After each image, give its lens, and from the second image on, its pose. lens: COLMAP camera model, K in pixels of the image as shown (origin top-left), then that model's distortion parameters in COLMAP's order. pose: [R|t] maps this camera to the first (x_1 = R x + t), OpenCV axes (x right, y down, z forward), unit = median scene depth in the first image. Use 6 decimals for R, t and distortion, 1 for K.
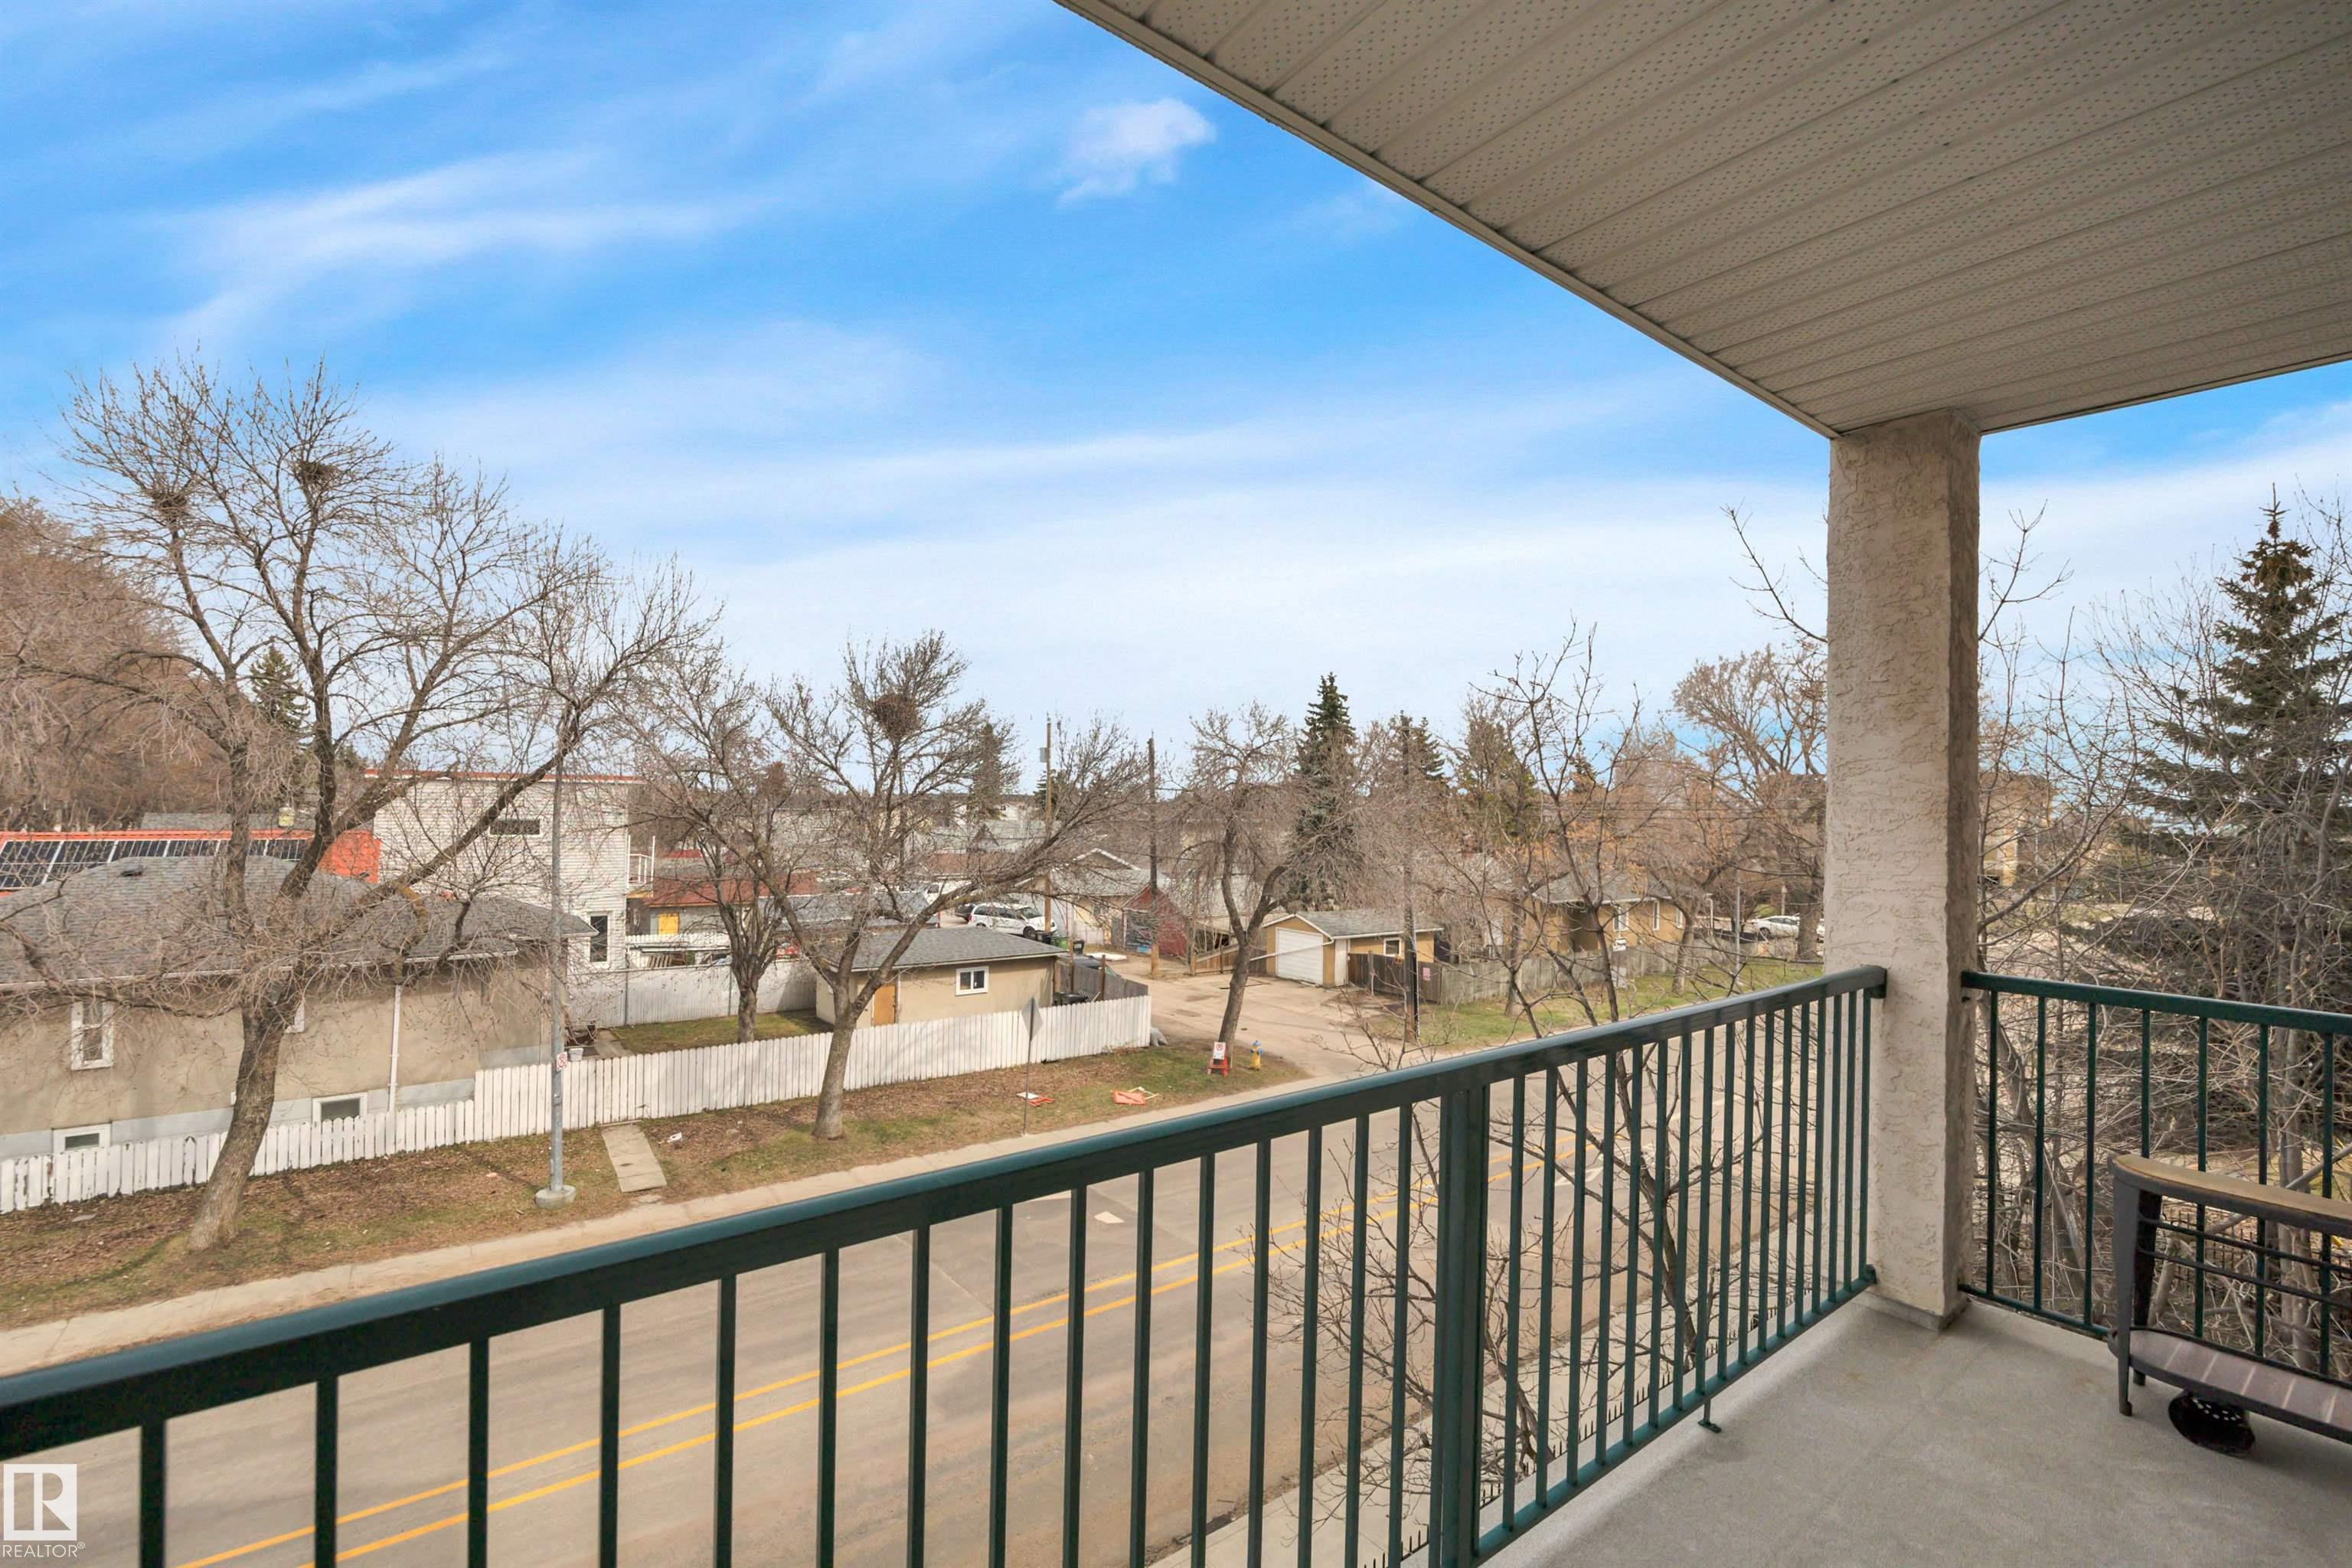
lens RADIAL K [[1032.6, 0, 1175.5], [0, 1032.6, 798.6], [0, 0, 1]] dist [0.000850, -0.000065]
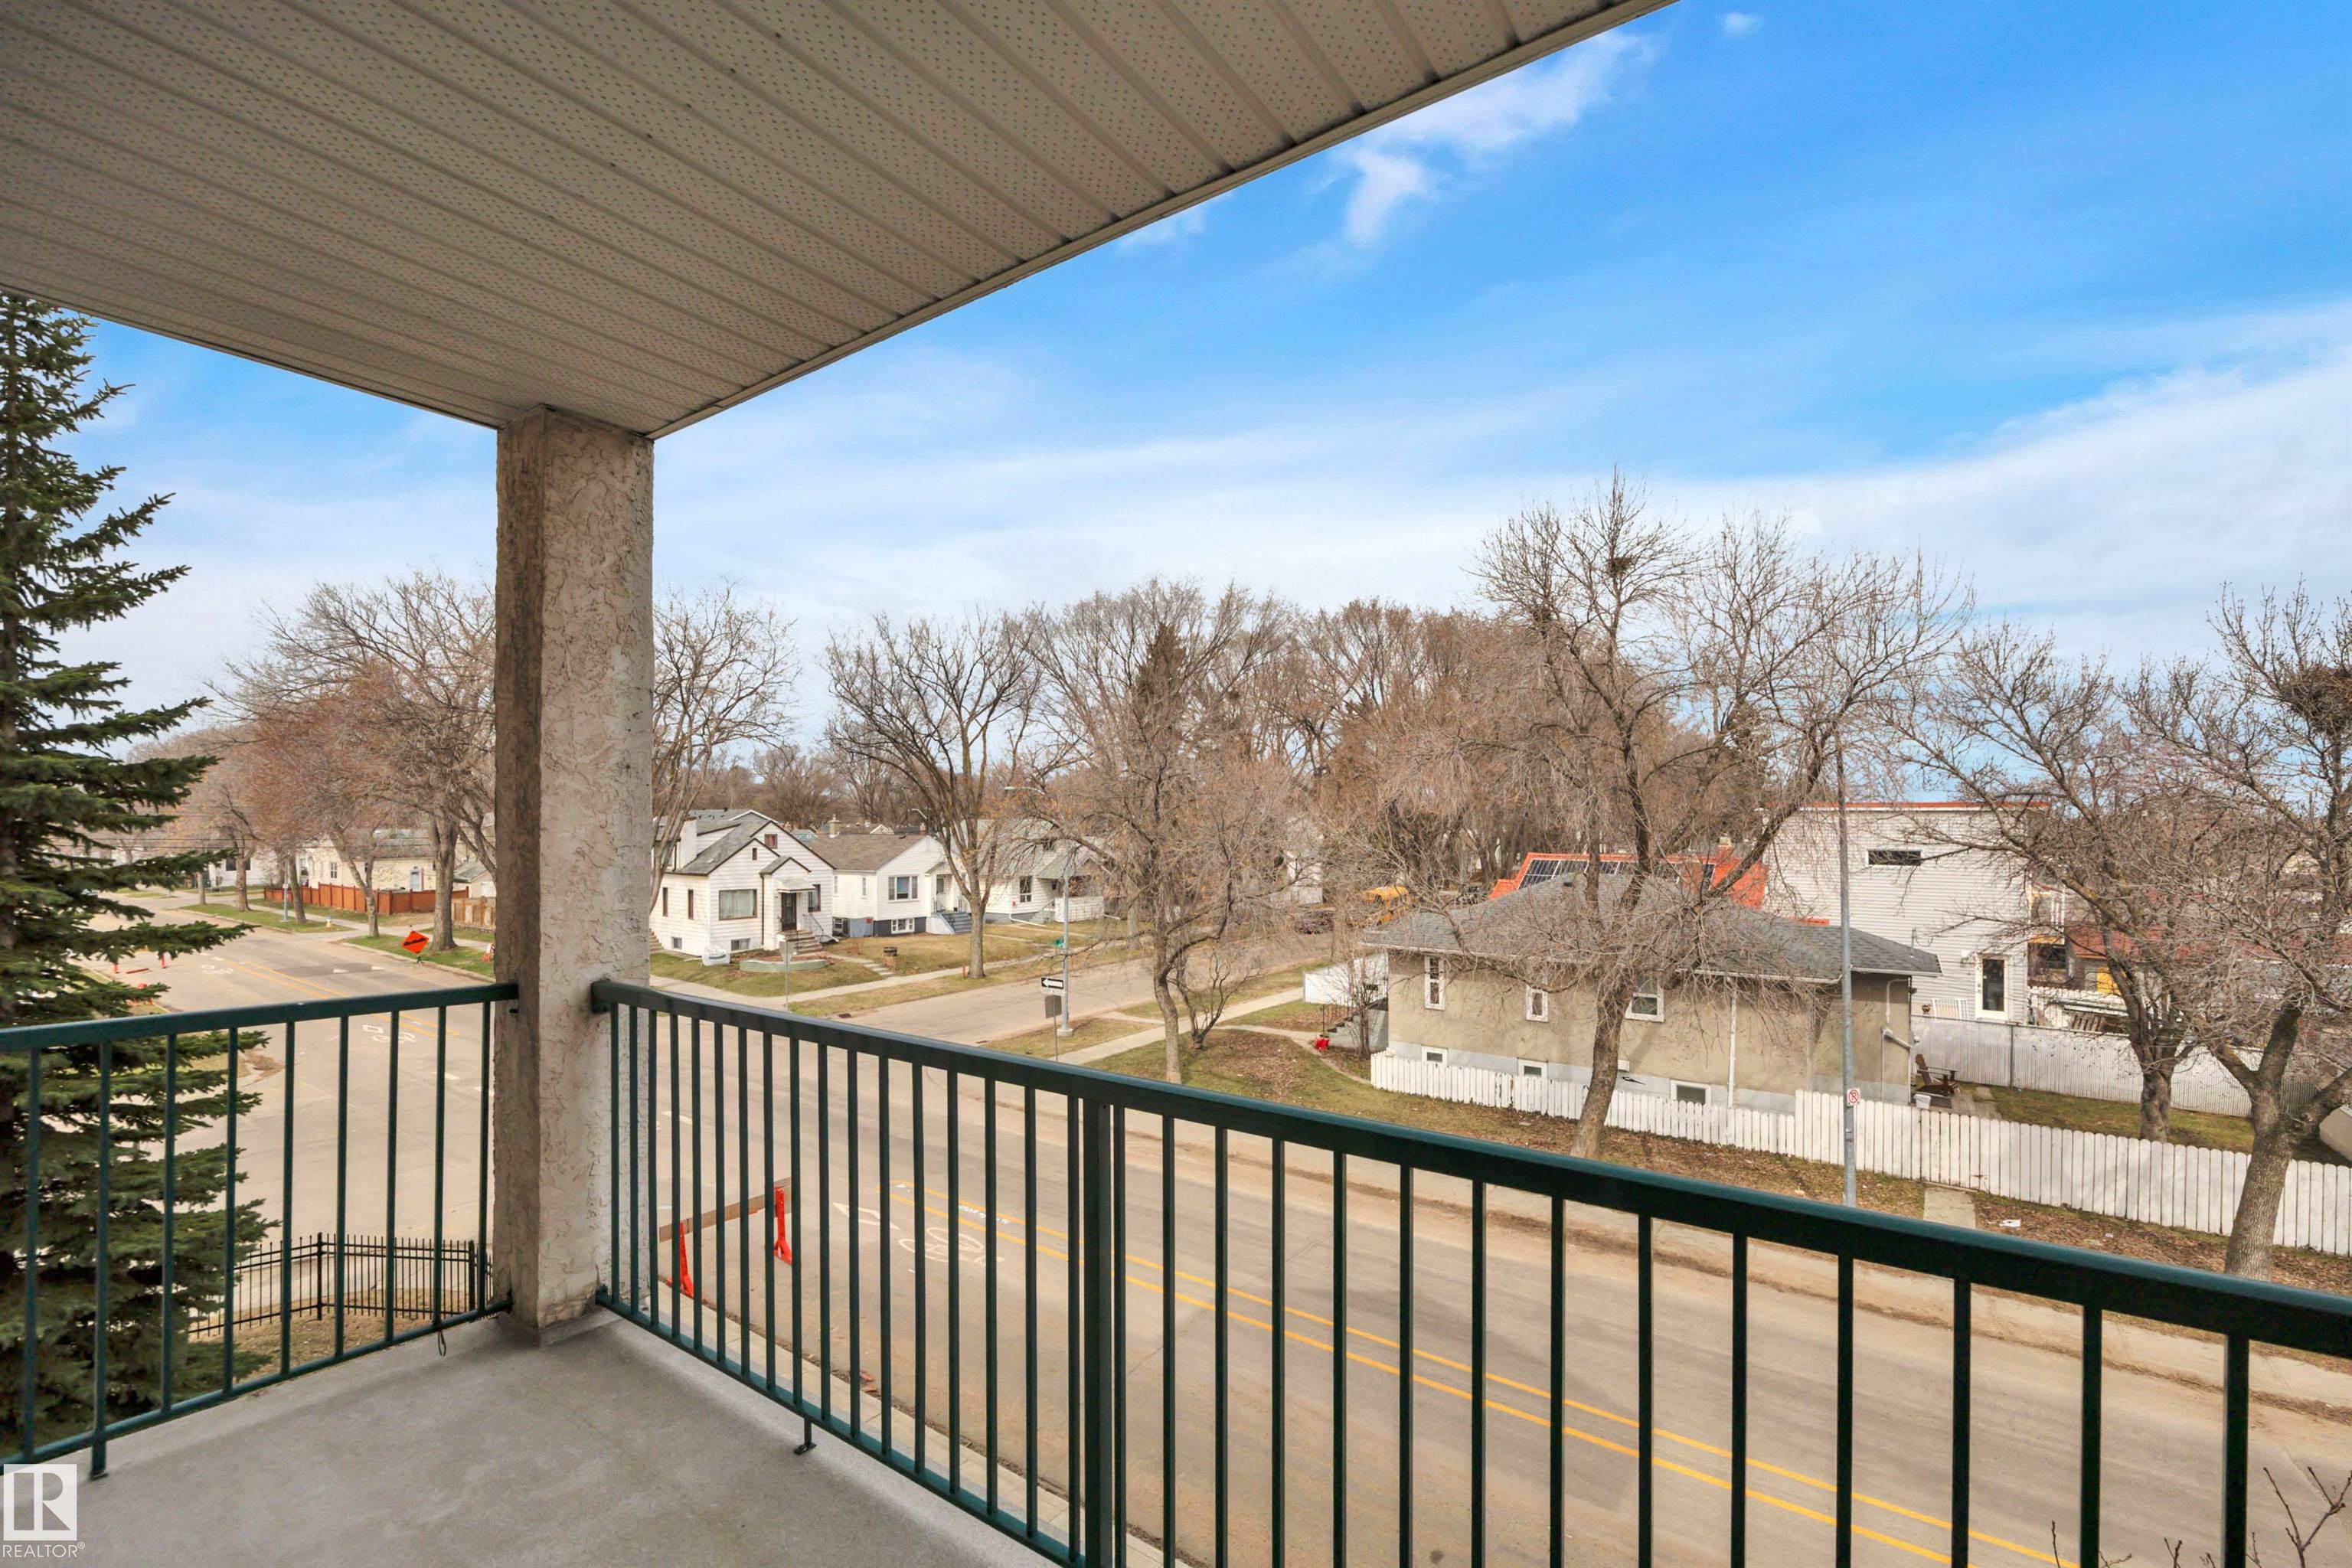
lens RADIAL K [[1032.6, 0, 1183.0], [0, 1032.6, 827.0], [0, 0, 1]] dist [0.000850, -0.000065]
pose [[0.304124, -0.011456, -0.952563, 0.363861], [0.004857, 0.999933, -0.010475, 0.017091], [0.952620, -0.001441, 0.304160, 0.252878]]
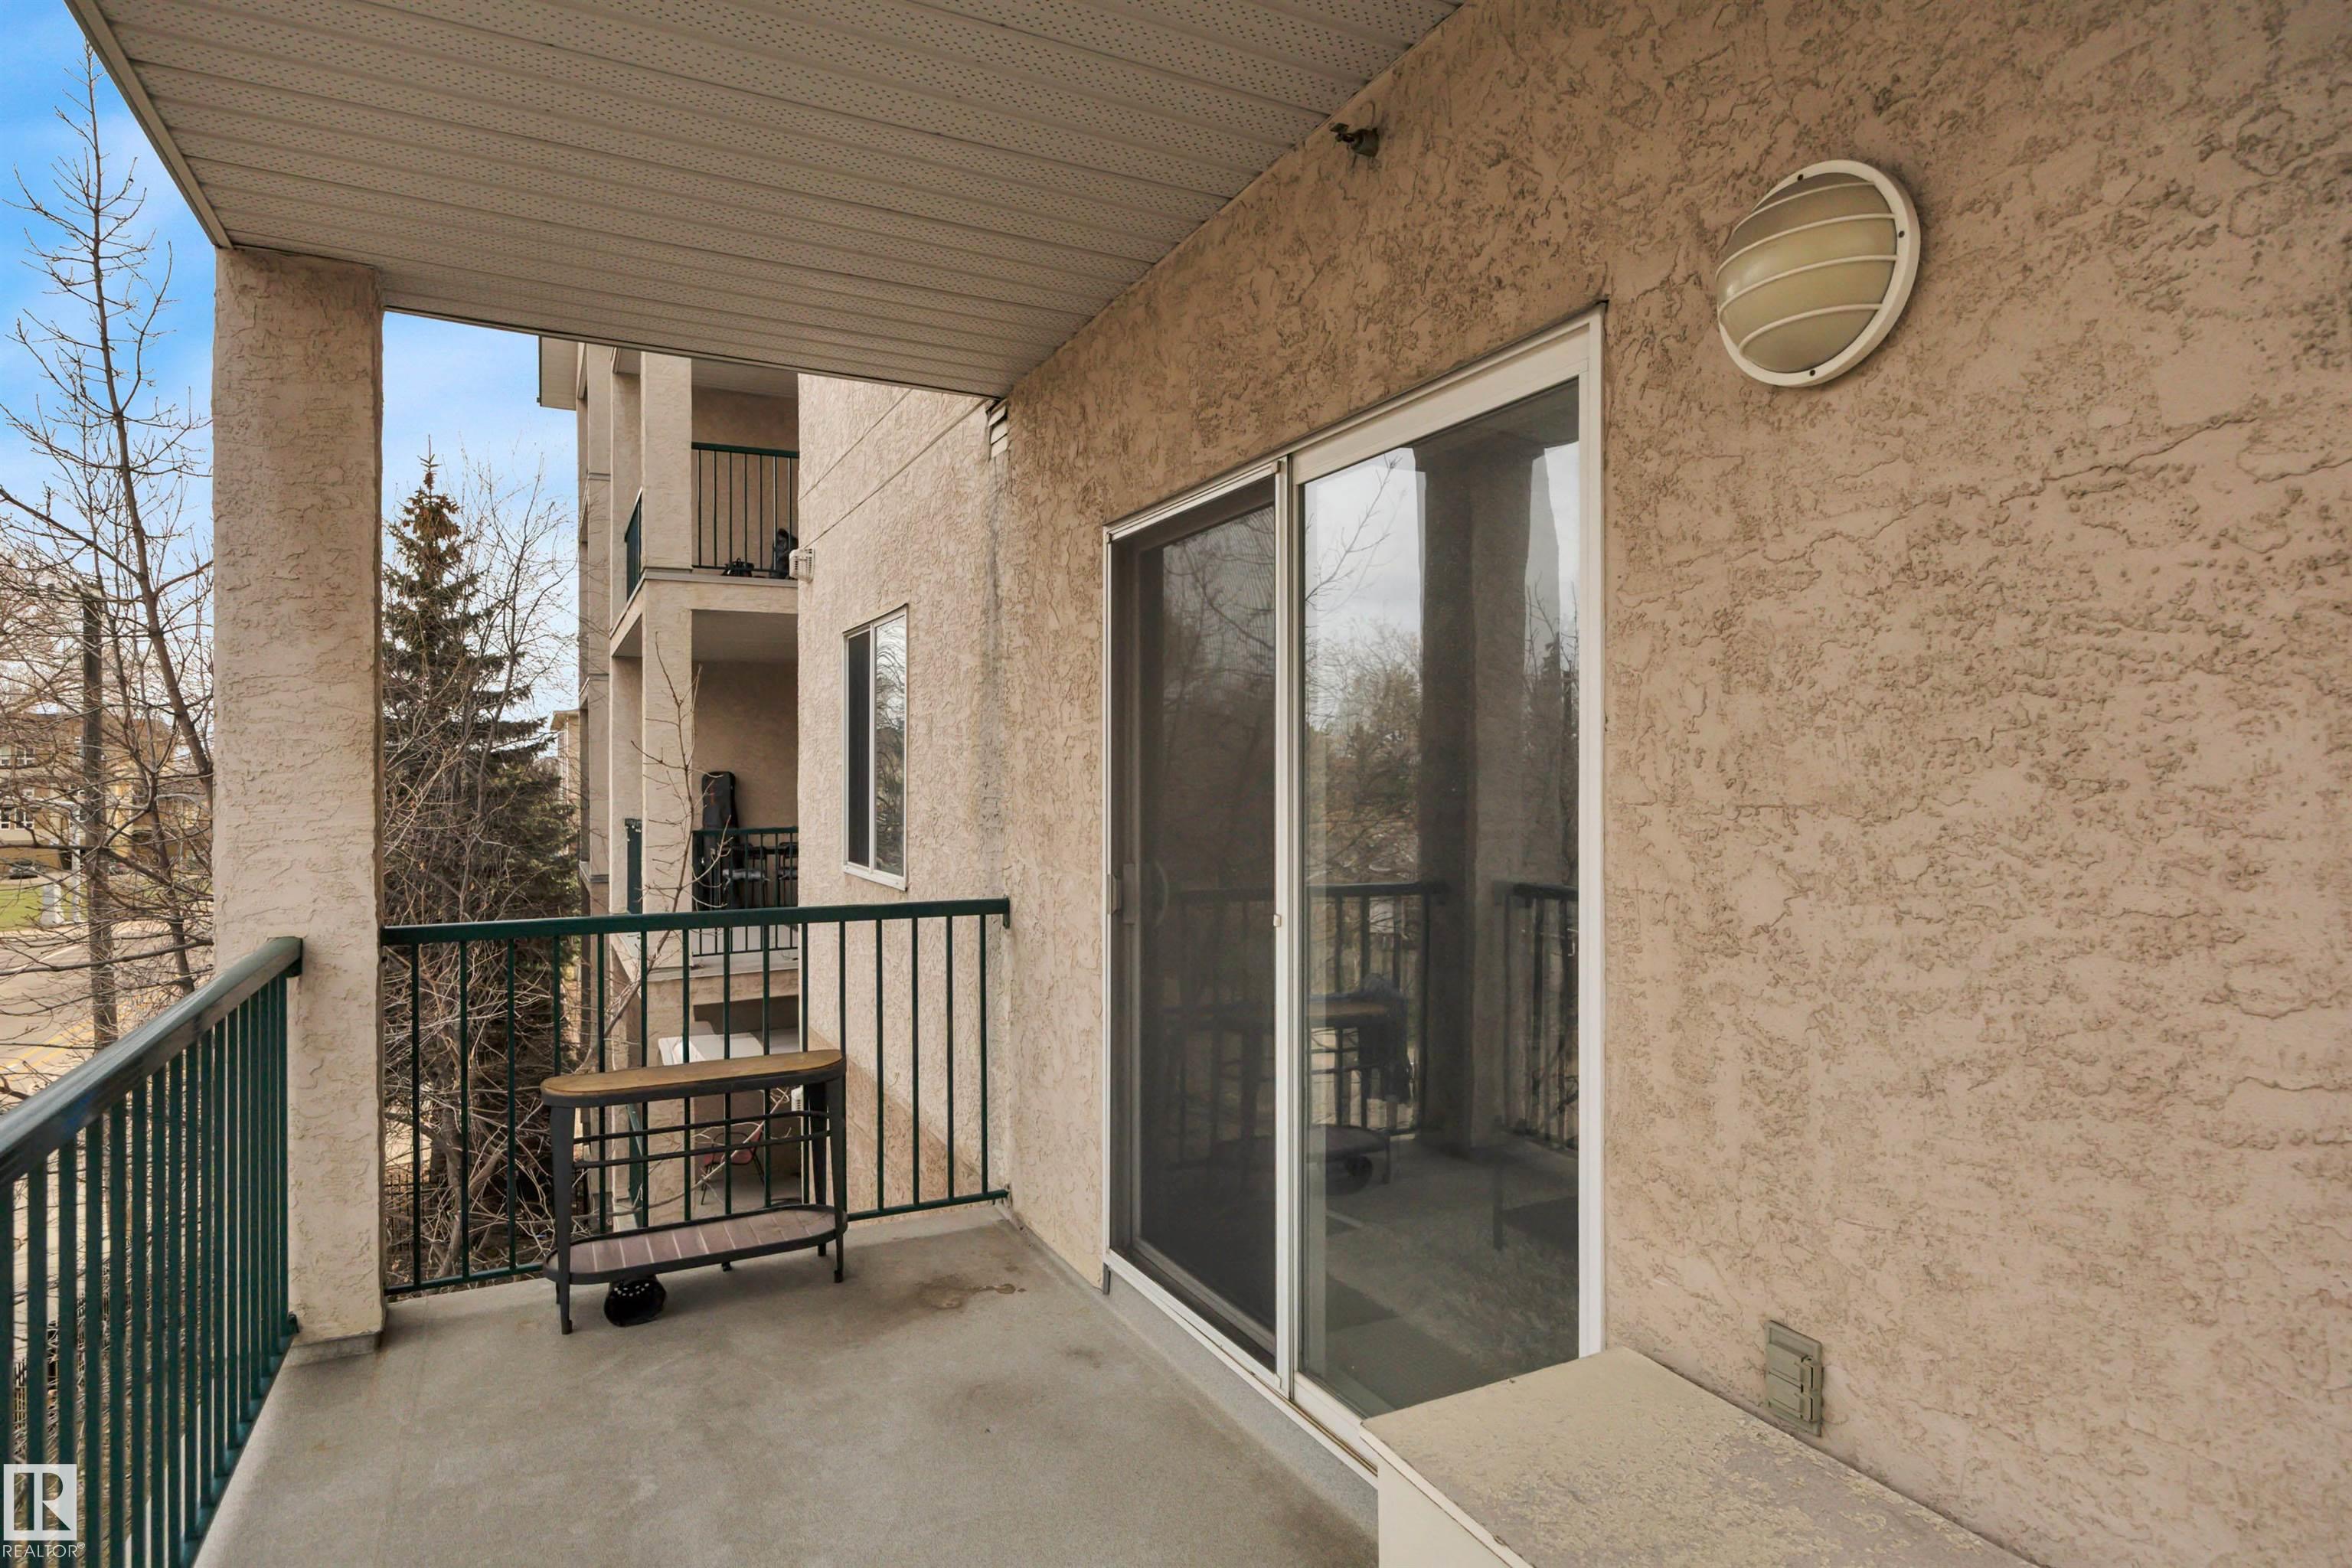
lens RADIAL K [[1287.3, 0, 1174.5], [0, 1287.3, 771.4], [0, 0, 1]] dist [0.003106, -0.000337]
pose [[0.189238, -0.017495, 0.981775, -0.045420], [0.002580, 0.999847, 0.017320, 0.005327], [-0.981928, -0.000744, 0.189254, 0.039587]]
